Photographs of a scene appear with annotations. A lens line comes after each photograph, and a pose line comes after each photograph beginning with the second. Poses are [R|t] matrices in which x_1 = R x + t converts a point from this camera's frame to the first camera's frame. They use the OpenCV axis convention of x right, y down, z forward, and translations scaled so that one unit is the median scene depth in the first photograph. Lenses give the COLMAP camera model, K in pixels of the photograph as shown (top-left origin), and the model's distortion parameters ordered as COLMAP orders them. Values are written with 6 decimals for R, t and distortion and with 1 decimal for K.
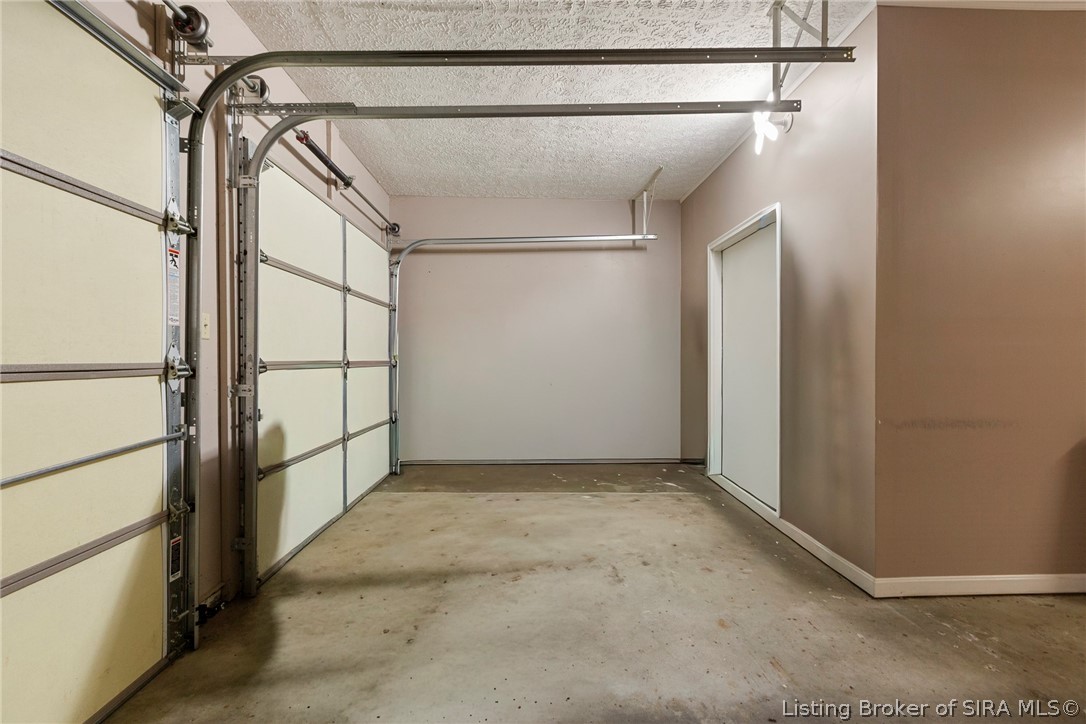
lens RADIAL K [[486.2, 0, 541.7], [0, 486.2, 357.1], [0, 0, 1]] dist [0.001251, 0.000198]
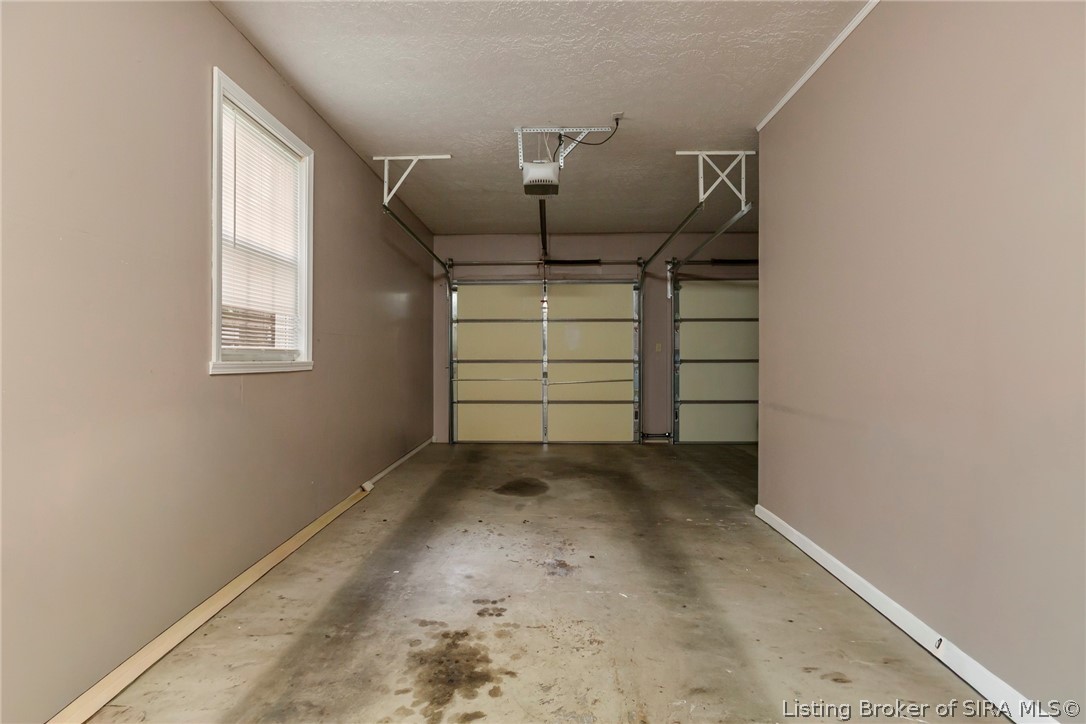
lens RADIAL K [[486.2, 0, 541.7], [0, 486.2, 357.1], [0, 0, 1]] dist [0.001251, 0.000198]
pose [[-0.052860, 0.001185, -0.998601, 2.364756], [0.005838, 0.999983, 0.000877, -0.011572], [0.998585, -0.005783, -0.052866, 0.428519]]
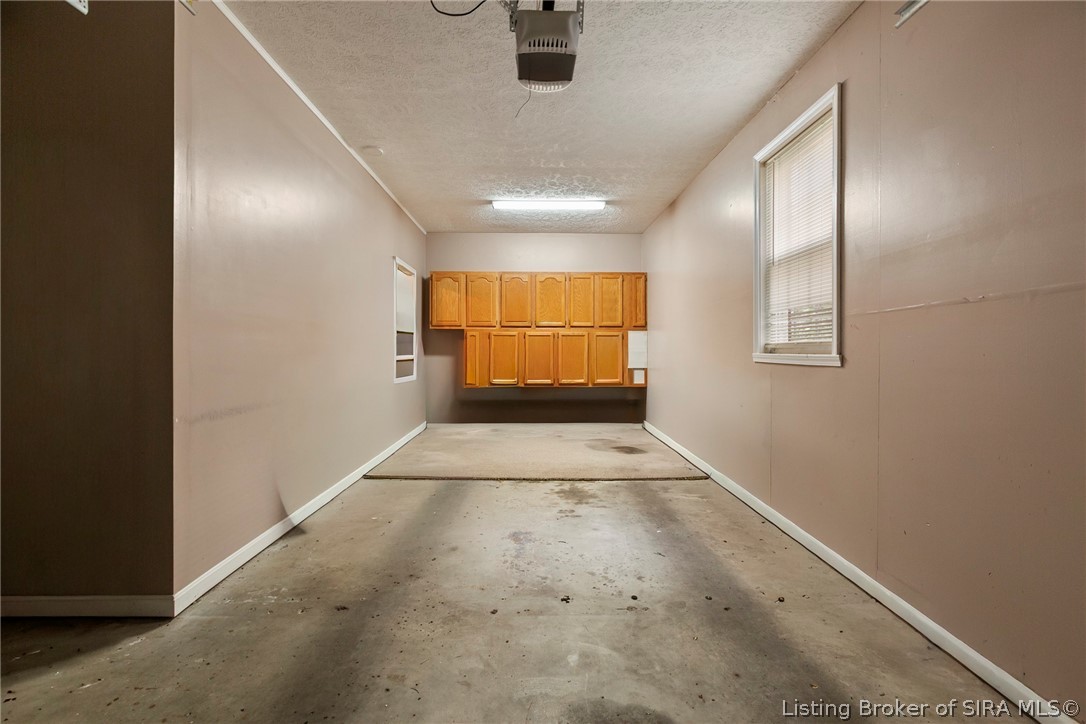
lens RADIAL K [[486.2, 0, 541.7], [0, 486.2, 357.1], [0, 0, 1]] dist [0.001251, 0.000198]
pose [[0.010823, -0.009750, 0.999894, -0.207784], [-0.011720, 0.999883, 0.009876, -0.000173], [-0.999873, -0.011825, 0.010708, 0.337532]]
